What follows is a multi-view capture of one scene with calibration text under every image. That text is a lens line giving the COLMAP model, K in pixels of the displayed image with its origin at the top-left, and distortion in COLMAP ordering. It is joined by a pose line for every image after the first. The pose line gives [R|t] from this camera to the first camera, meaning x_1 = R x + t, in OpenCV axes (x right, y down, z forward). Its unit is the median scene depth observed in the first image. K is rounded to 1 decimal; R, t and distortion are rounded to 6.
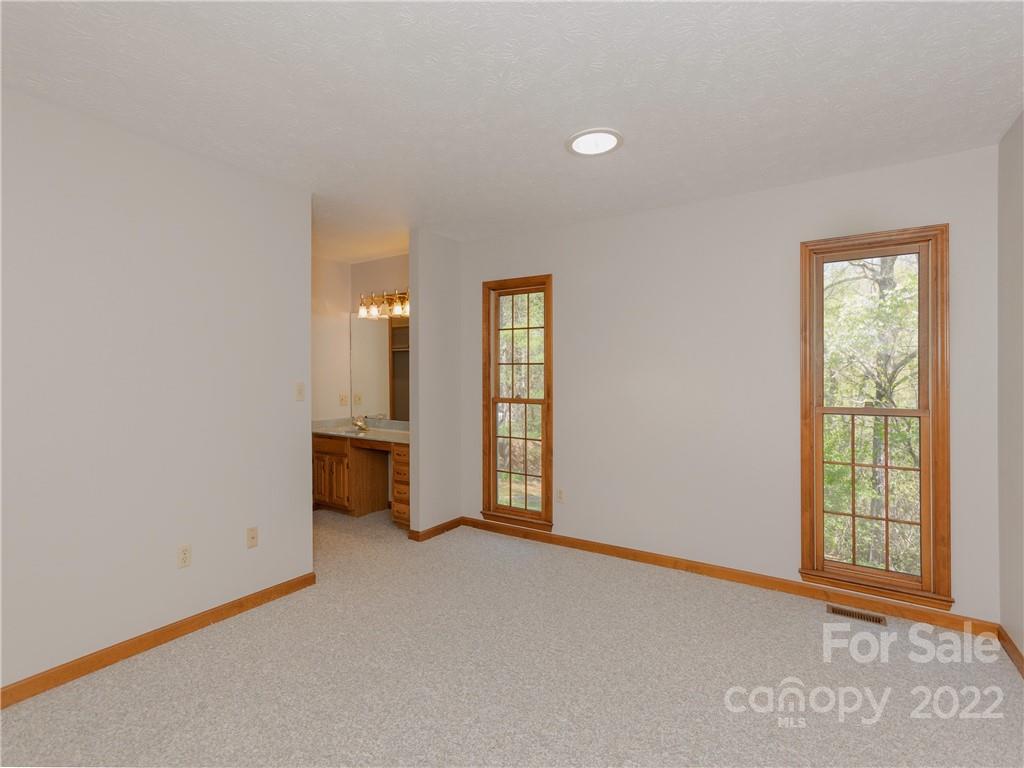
lens RADIAL K [[480.1, 0, 511.3], [0, 480.1, 378.3], [0, 0, 1]] dist [0.028824, 0.000249]
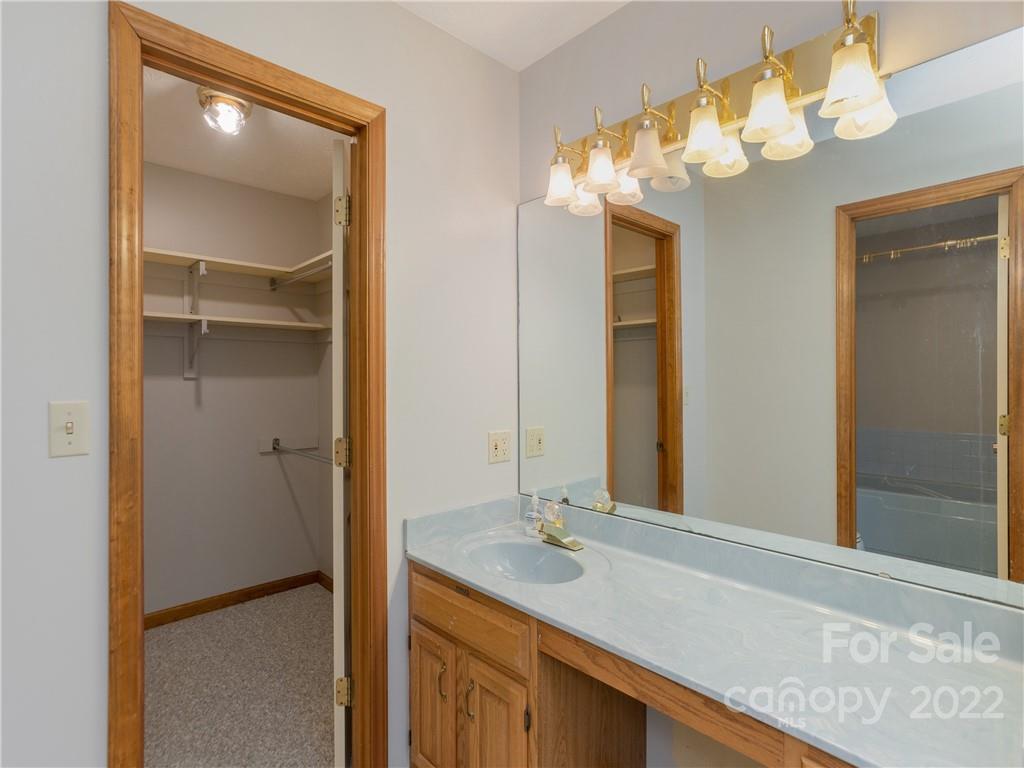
lens RADIAL K [[514.2, 0, 512.0], [0, 514.2, 384.0], [0, 0, 1]] dist [0.002184, 0.000766]
pose [[0.967961, 0.009016, -0.250938, -0.254487], [-0.007834, 0.999953, 0.005705, -0.004010], [0.250977, -0.003557, 0.967986, 0.665871]]
